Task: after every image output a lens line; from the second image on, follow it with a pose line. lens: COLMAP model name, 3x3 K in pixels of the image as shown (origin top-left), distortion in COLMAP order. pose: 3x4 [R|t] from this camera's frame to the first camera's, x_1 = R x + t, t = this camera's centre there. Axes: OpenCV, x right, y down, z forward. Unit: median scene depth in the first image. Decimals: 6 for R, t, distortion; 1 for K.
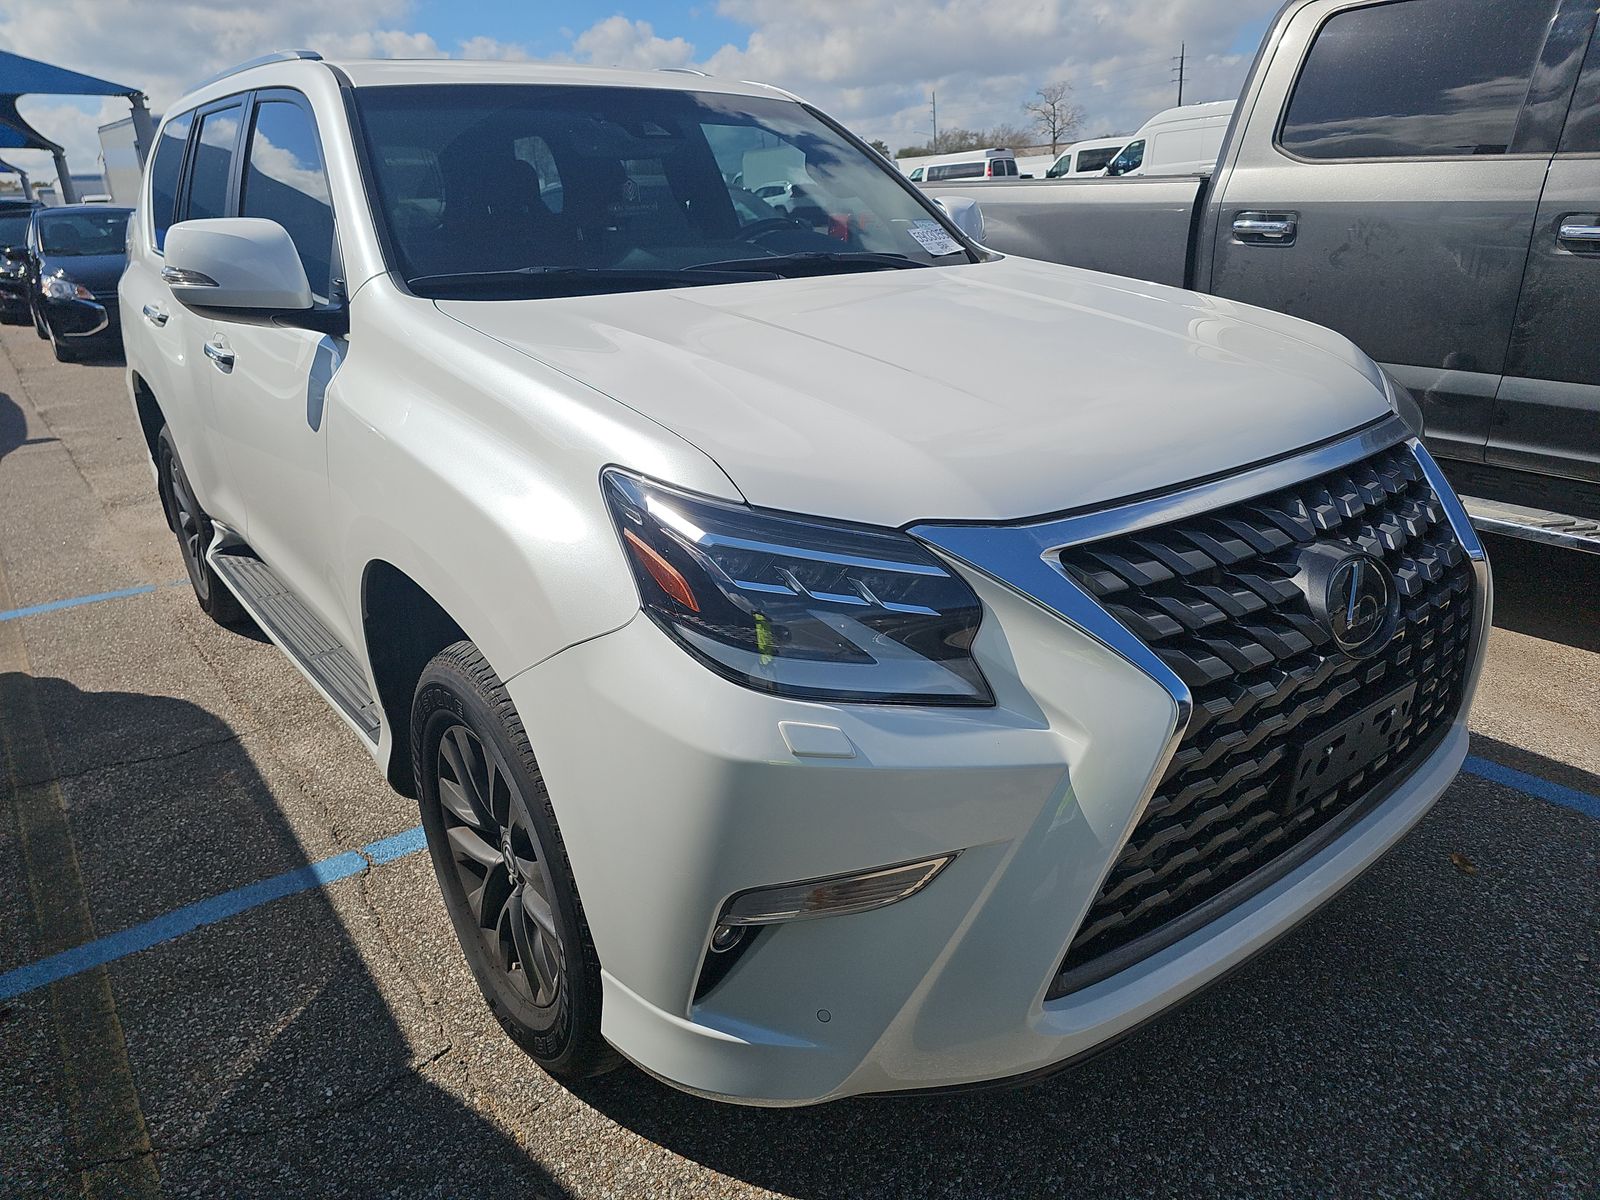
lens RADIAL K [[1071.4, 0, 808.2], [0, 1071.4, 599.6], [0, 0, 1]] dist [0.081195, -0.089049]
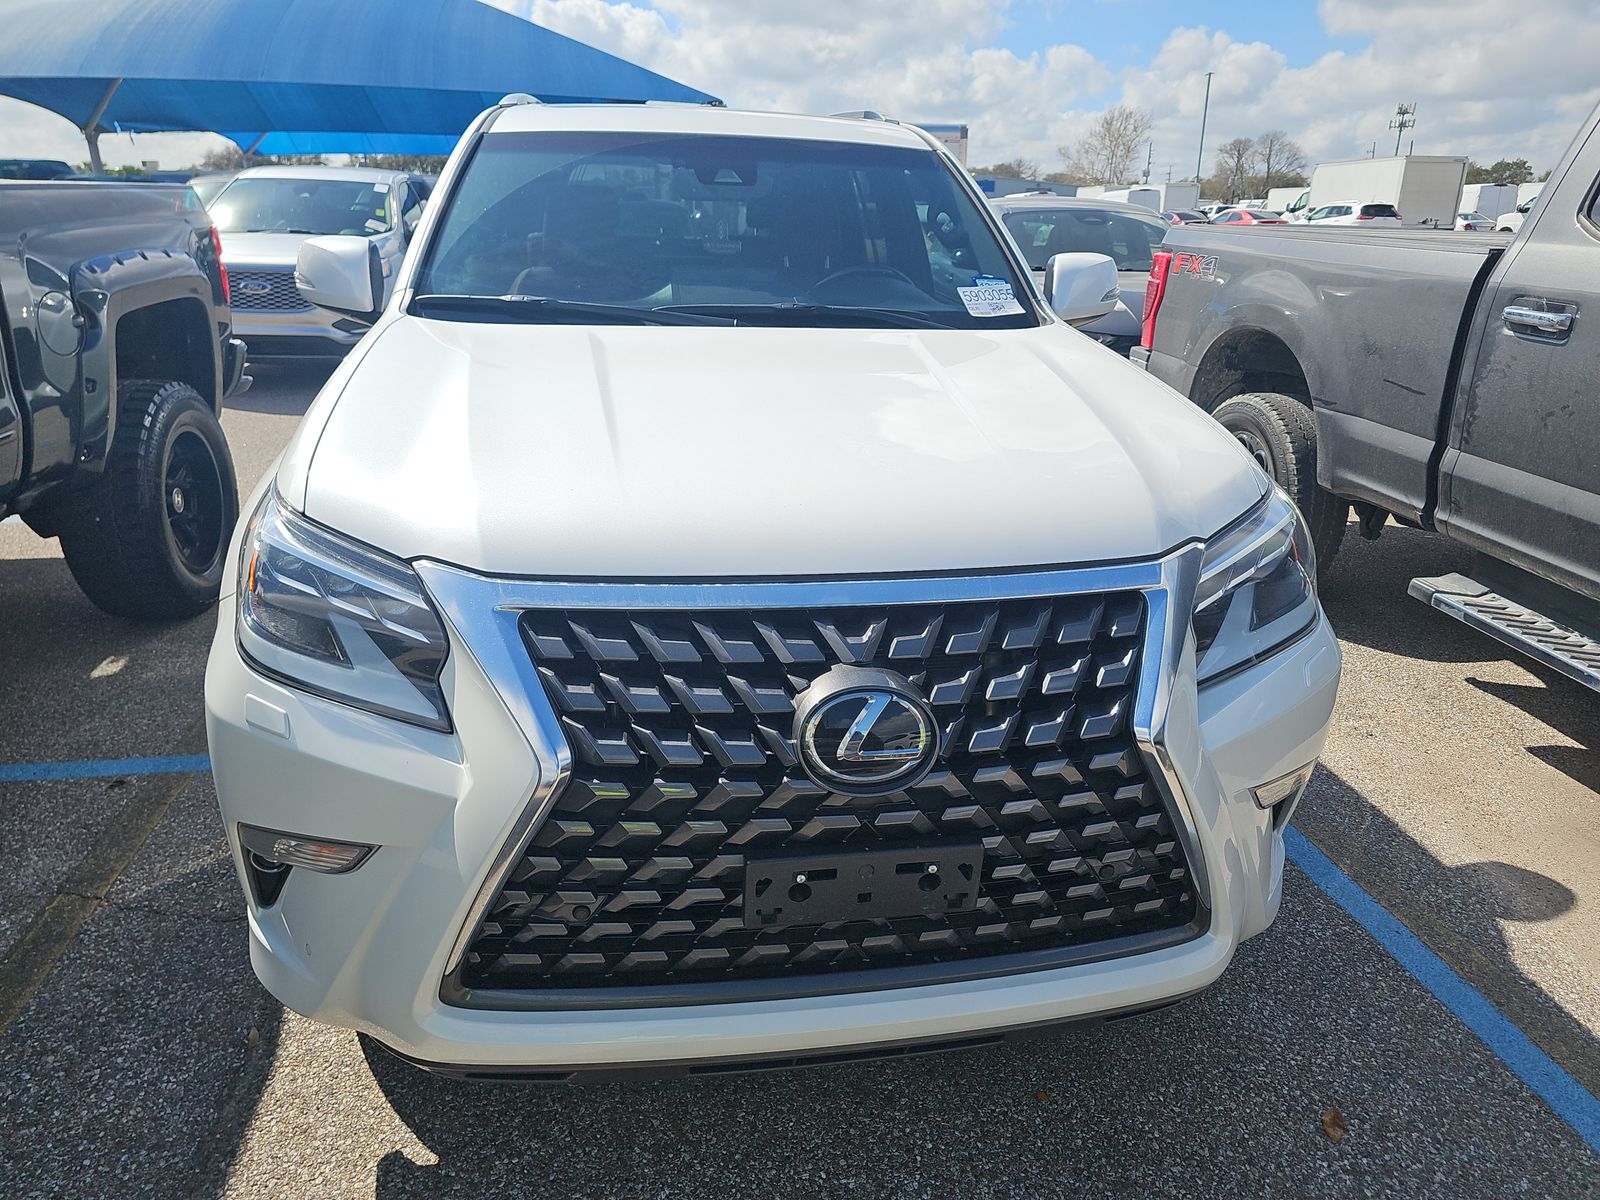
lens RADIAL K [[1071.4, 0, 808.2], [0, 1071.4, 599.6], [0, 0, 1]] dist [0.081195, -0.089049]
pose [[0.880053, 0.211748, -0.425053, 0.436832], [-0.213666, 0.975925, 0.043790, -0.075651], [0.424092, 0.052282, 0.904109, 0.062547]]
